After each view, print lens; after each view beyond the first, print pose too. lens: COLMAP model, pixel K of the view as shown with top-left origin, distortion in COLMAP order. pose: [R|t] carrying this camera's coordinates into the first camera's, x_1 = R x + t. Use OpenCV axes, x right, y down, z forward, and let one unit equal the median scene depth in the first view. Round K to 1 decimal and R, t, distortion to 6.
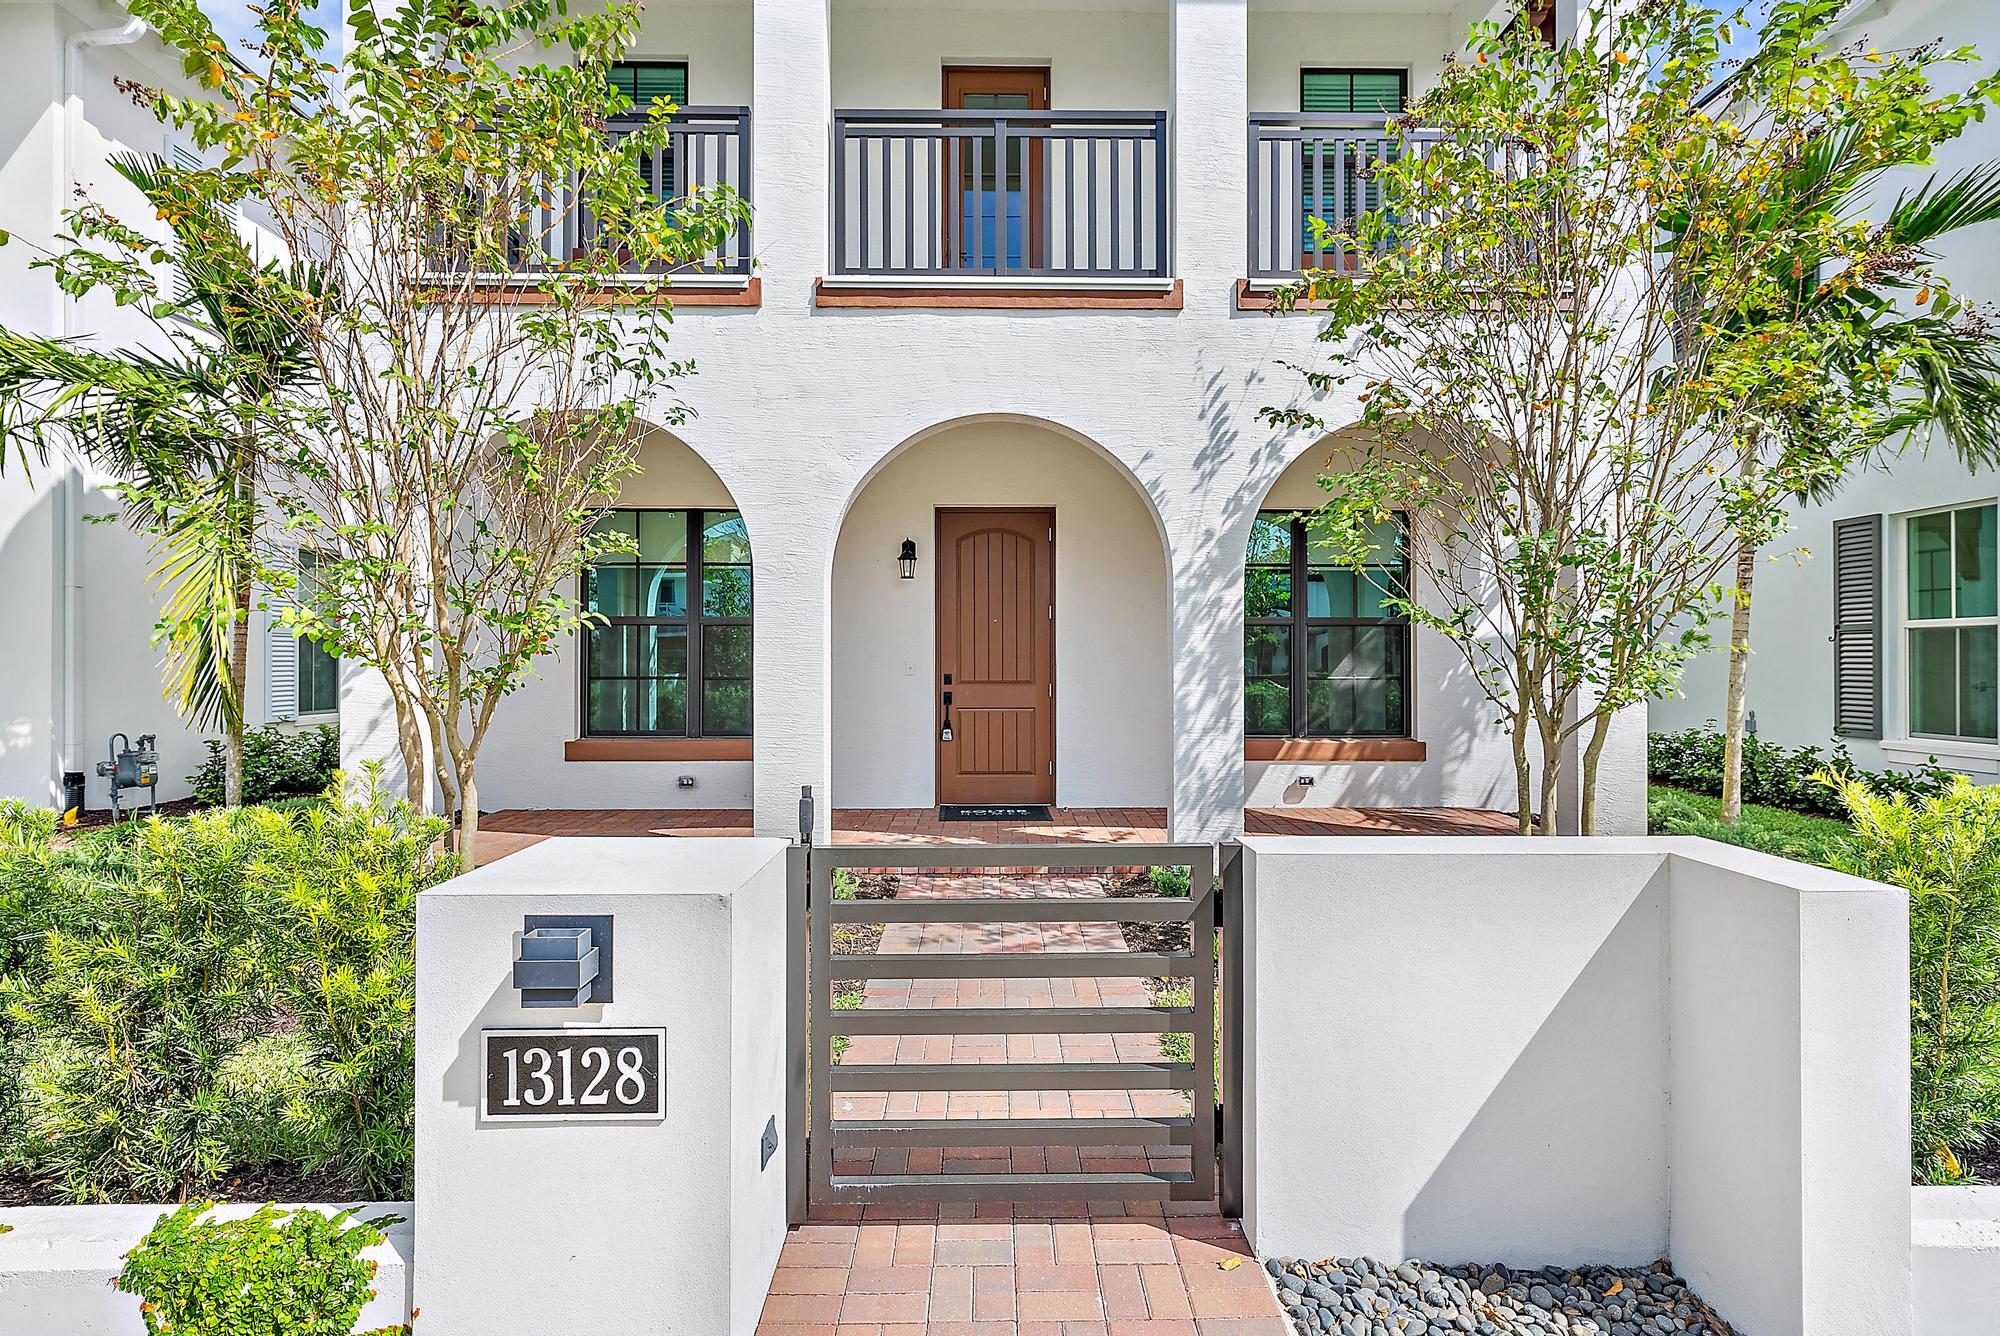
lens RADIAL K [[1007.0, 0, 1000.8], [0, 1007.0, 658.9], [0, 0, 1]] dist [0.002225, 0.000275]
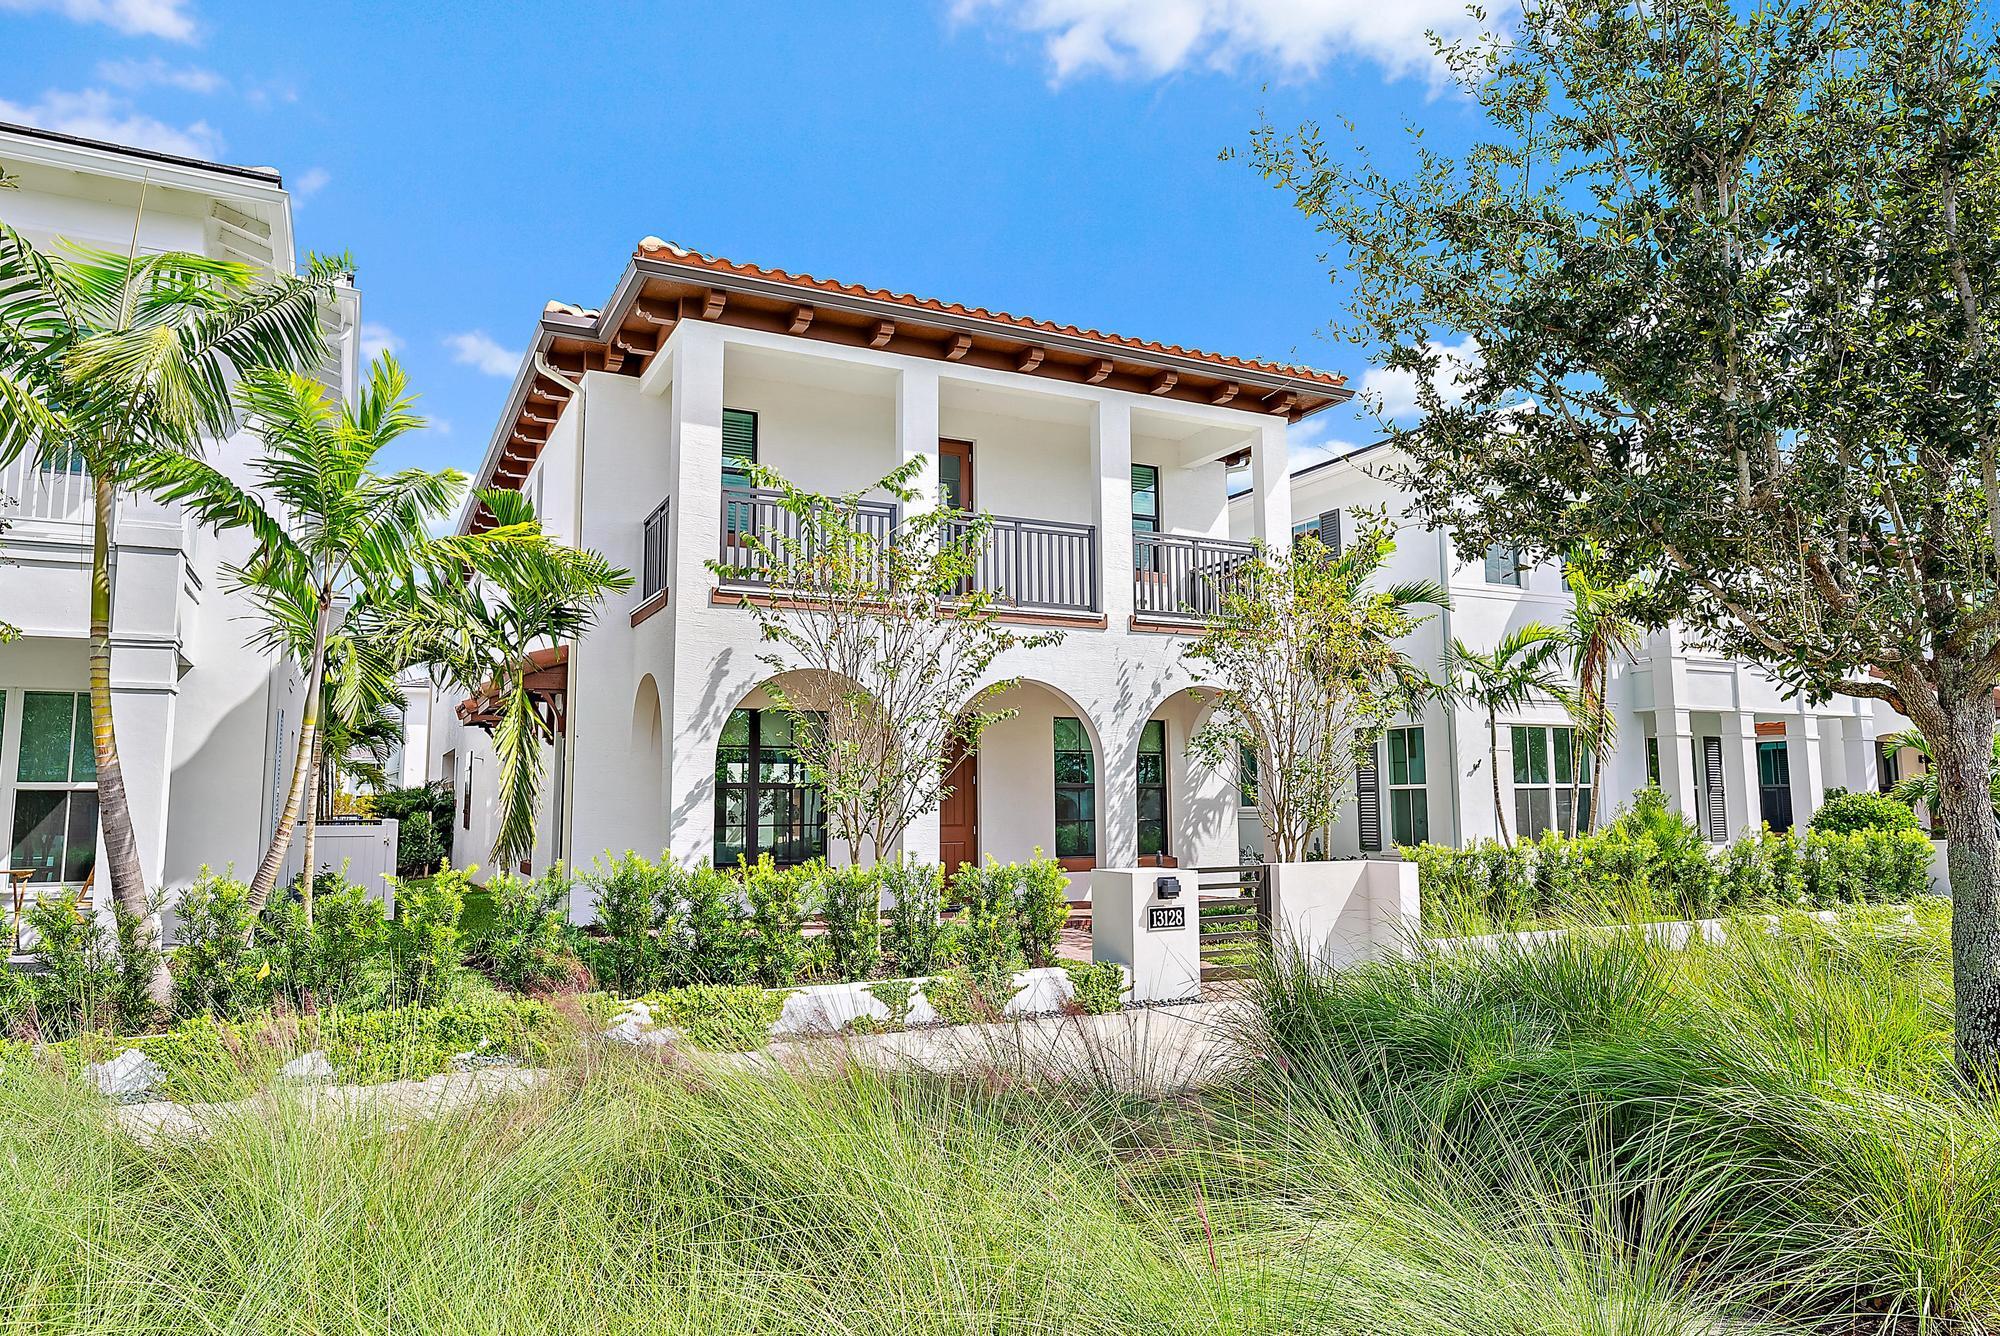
lens RADIAL K [[1272.5, 0, 1000.0], [0, 1272.5, 668.0], [0, 0, 1]] dist [-0.003030, -0.000452]
pose [[0.896164, 0.040987, 0.441826, -1.079833], [0.007486, 0.994186, -0.107413, -0.010597], [-0.443660, 0.099567, 0.890647, -1.079508]]
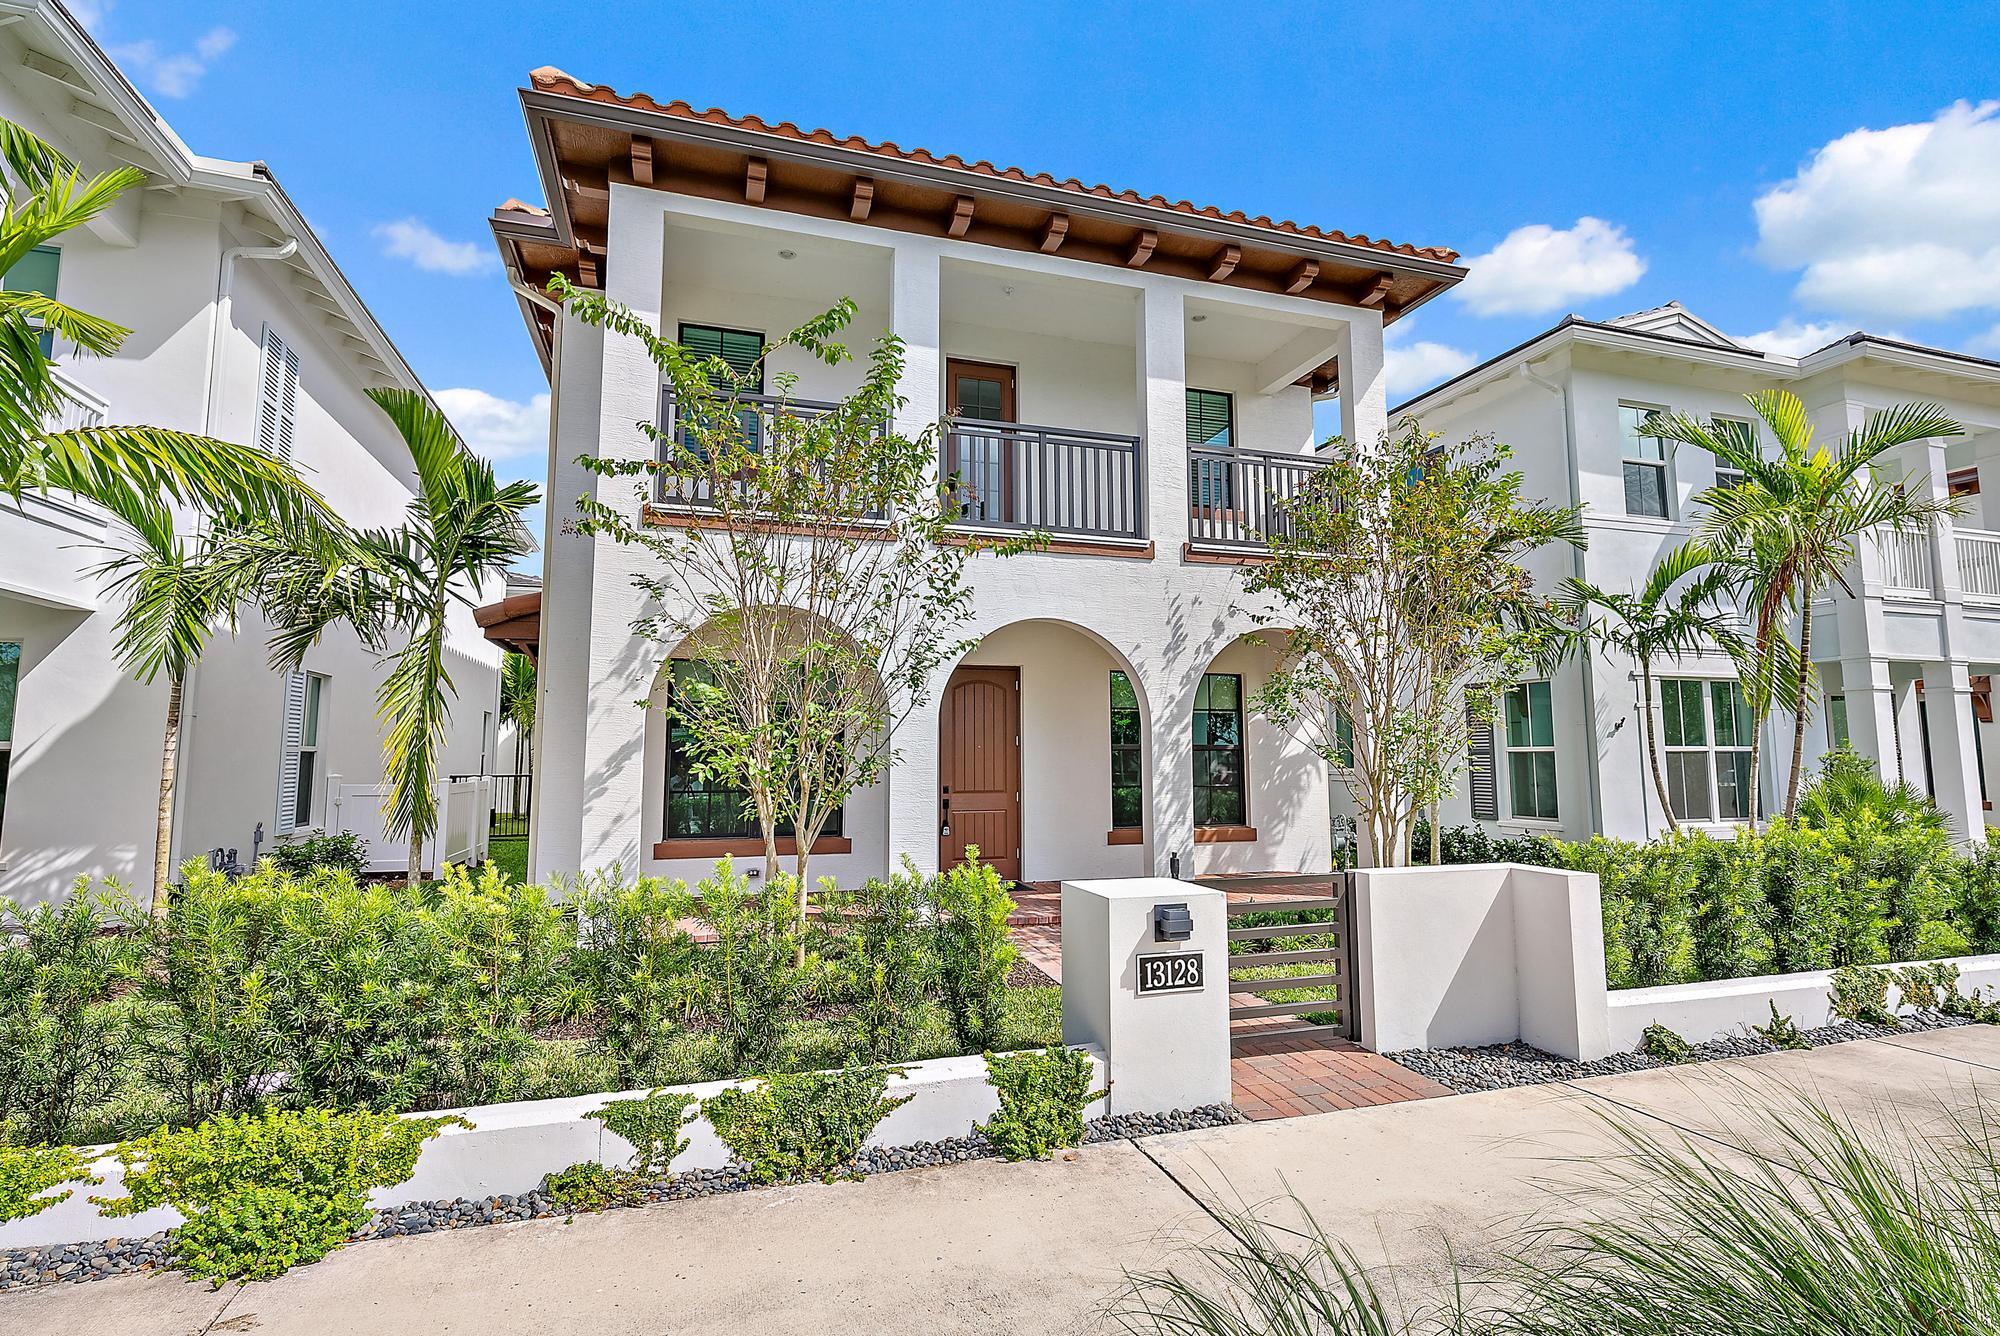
lens RADIAL K [[957.3, 0, 999.2], [0, 957.3, 659.4], [0, 0, 1]] dist [0.000091, 0.000352]
pose [[0.956962, 0.028139, 0.288845, -0.492805], [0.001549, 0.994779, -0.102042, -0.031300], [-0.290208, 0.098098, 0.951922, -0.368212]]
